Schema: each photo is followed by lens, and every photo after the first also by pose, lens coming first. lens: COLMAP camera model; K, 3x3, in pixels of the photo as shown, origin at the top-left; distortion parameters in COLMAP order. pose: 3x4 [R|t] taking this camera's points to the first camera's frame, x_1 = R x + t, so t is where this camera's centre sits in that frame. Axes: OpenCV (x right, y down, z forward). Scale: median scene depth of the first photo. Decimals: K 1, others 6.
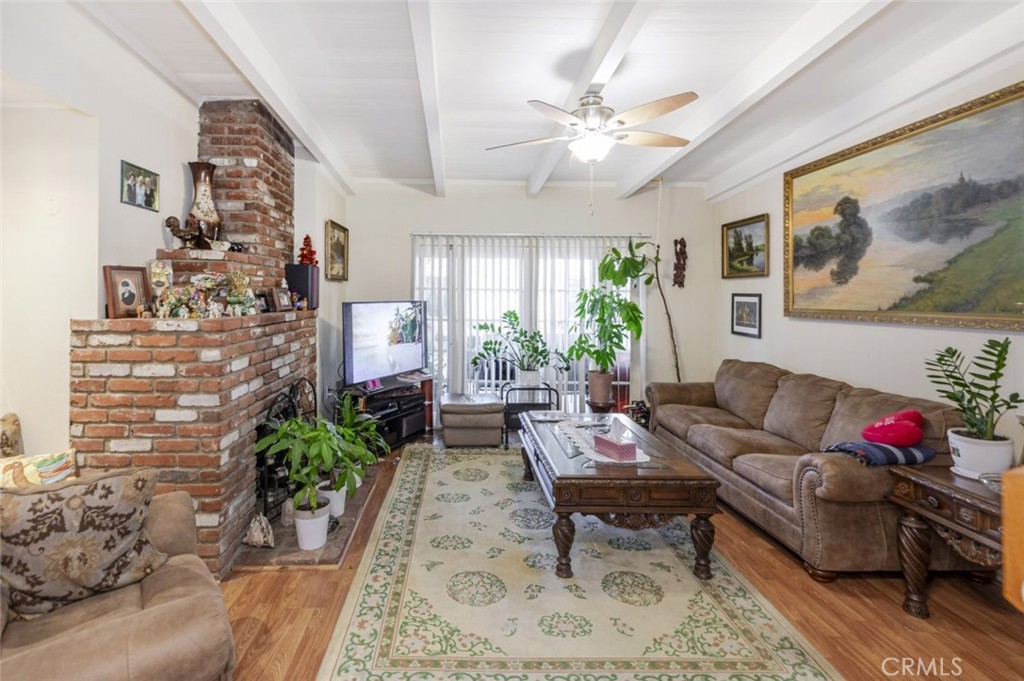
lens RADIAL K [[423.5, 0, 511.9], [0, 423.5, 303.0], [0, 0, 1]] dist [-0.000024, 0.000123]
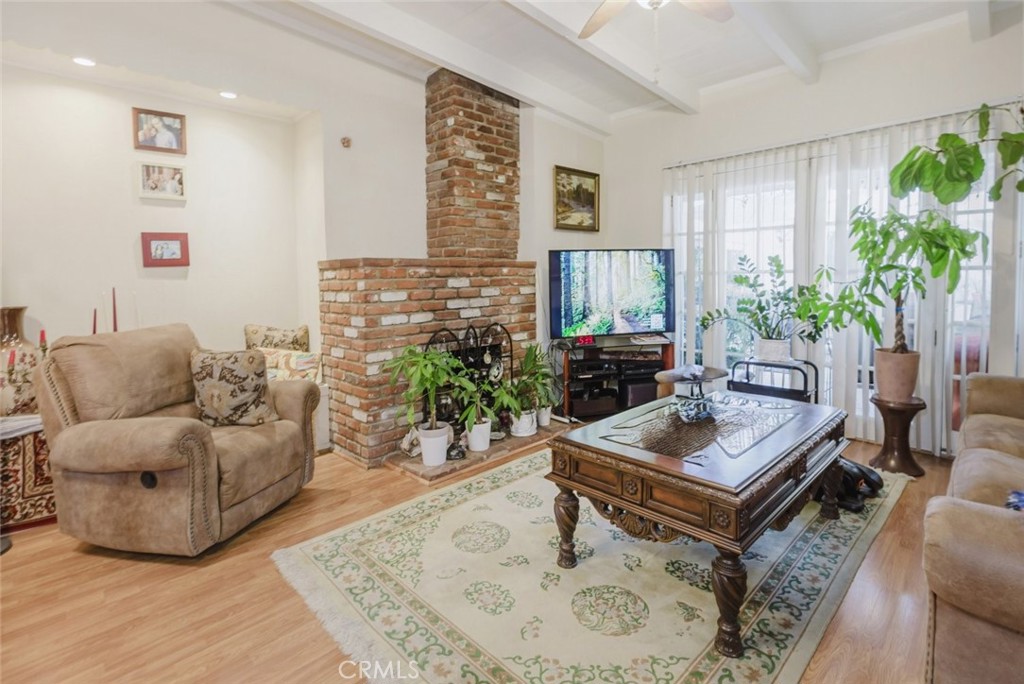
lens RADIAL K [[496.8, 0, 512.3], [0, 496.8, 296.4], [0, 0, 1]] dist [-0.000346, -0.000091]
pose [[0.718336, 0.021854, -0.695353, 0.397736], [0.014946, 0.998791, 0.046831, 0.060415], [0.695536, -0.044033, 0.717141, 0.172285]]
